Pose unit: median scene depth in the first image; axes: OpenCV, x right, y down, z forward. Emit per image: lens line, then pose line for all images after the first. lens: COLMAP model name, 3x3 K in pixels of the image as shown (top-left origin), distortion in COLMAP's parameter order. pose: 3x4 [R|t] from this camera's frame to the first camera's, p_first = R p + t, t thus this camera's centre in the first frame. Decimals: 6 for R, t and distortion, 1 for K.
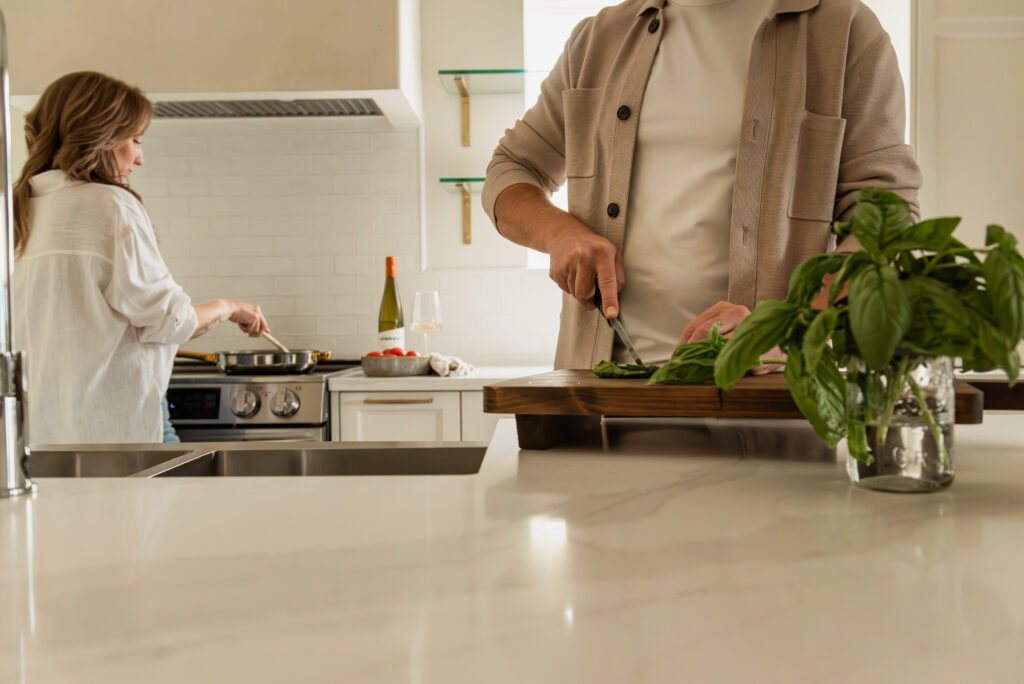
lens RADIAL K [[933.6, 0, 512.0], [0, 933.6, 342.0], [0, 0, 1]] dist [-0.012058, 0.001865]
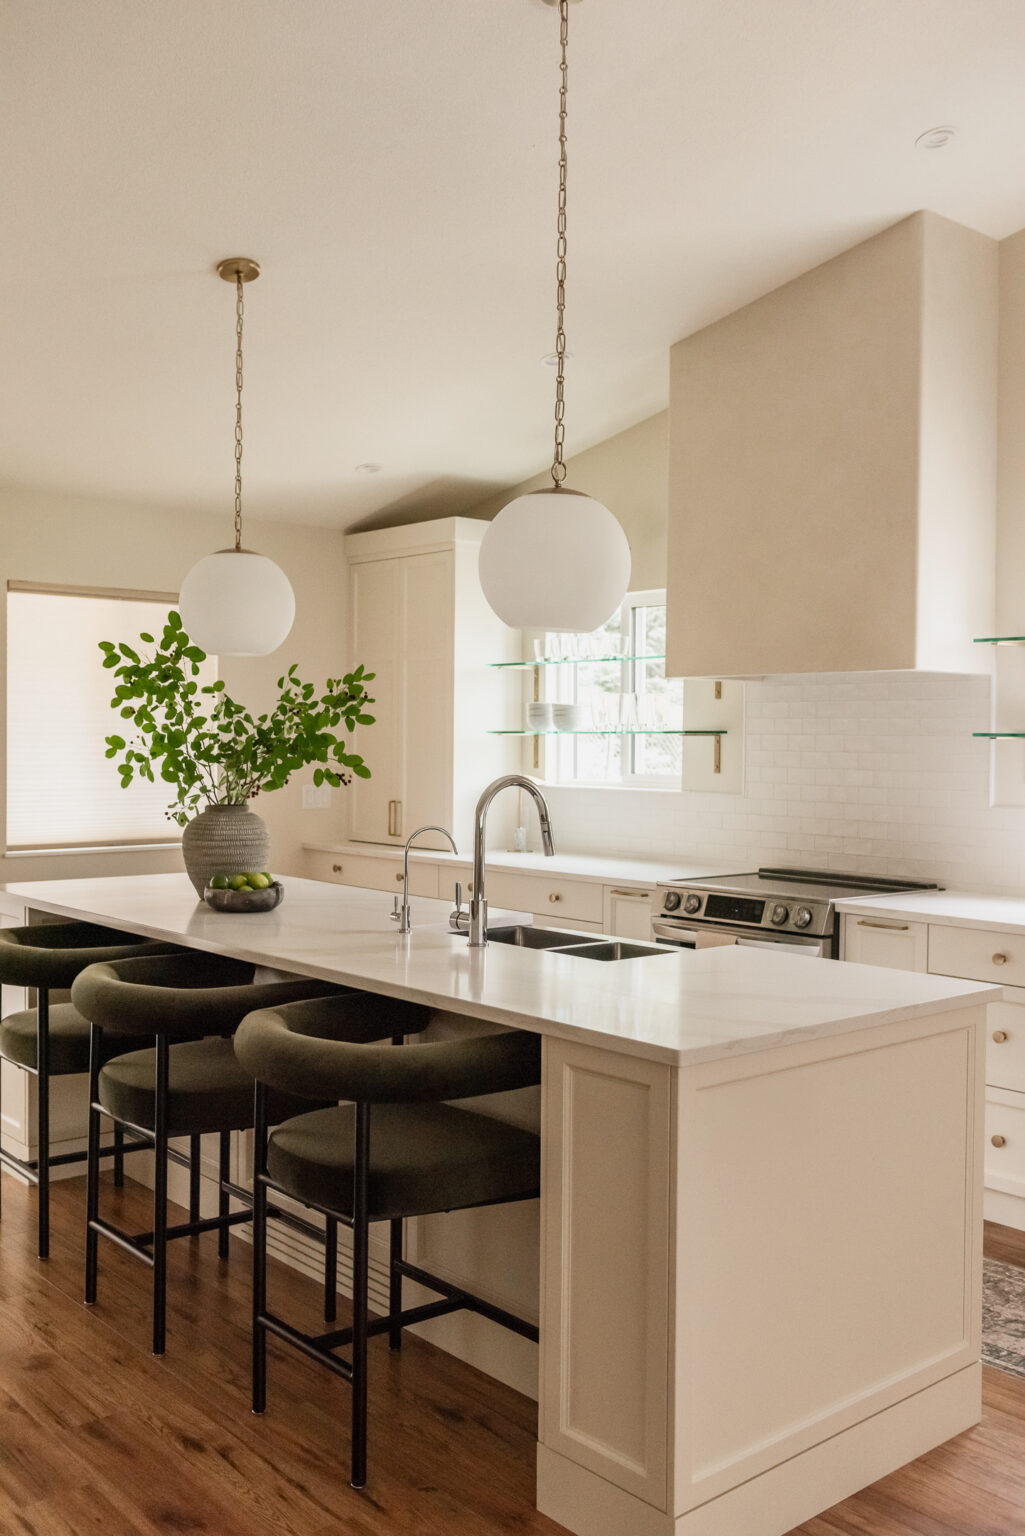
lens RADIAL K [[1400.4, 0, 512.5], [0, 1400.4, 768.0], [0, 0, 1]] dist [-0.012058, 0.001865]
pose [[0.674095, 0.029985, -0.738036, 0.928646], [-0.035913, 0.999324, 0.007799, -0.145043], [0.737771, 0.021248, 0.674716, -0.642999]]
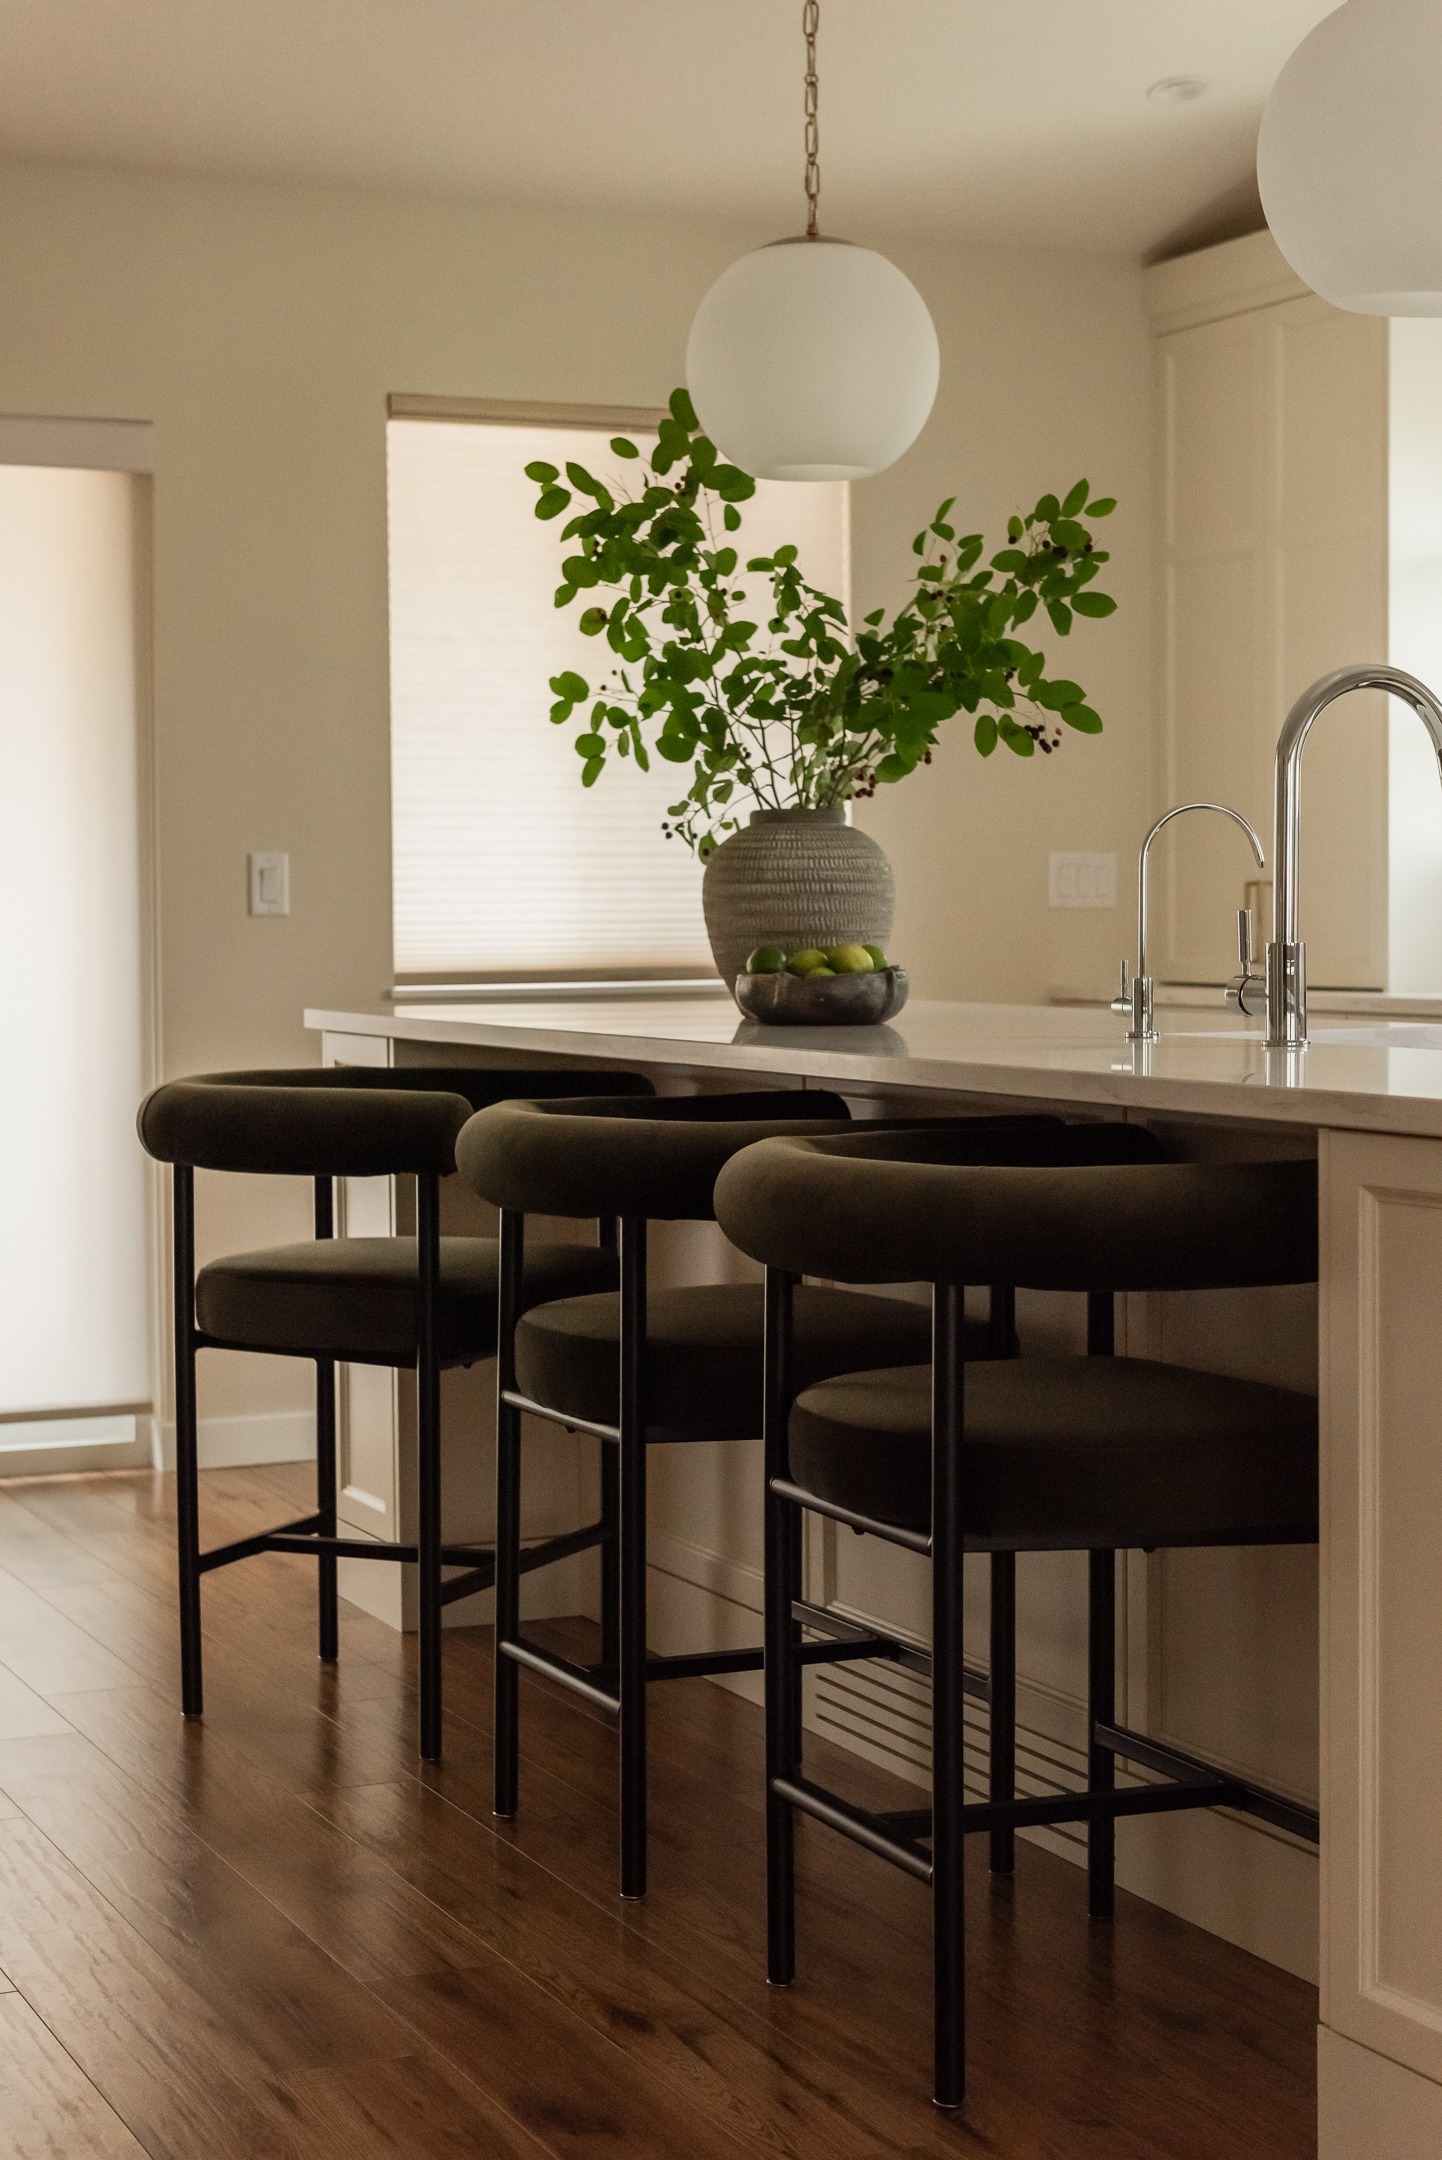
lens RADIAL K [[3433.8, 0, 726.9], [0, 3433.8, 1075.7], [0, 0, 1]] dist [0.025736, -0.045087]
pose [[0.435326, 0.048844, -0.898947, 1.155877], [-0.022136, 0.998806, 0.043551, 0.004213], [0.900001, 0.000940, 0.435887, -0.607866]]
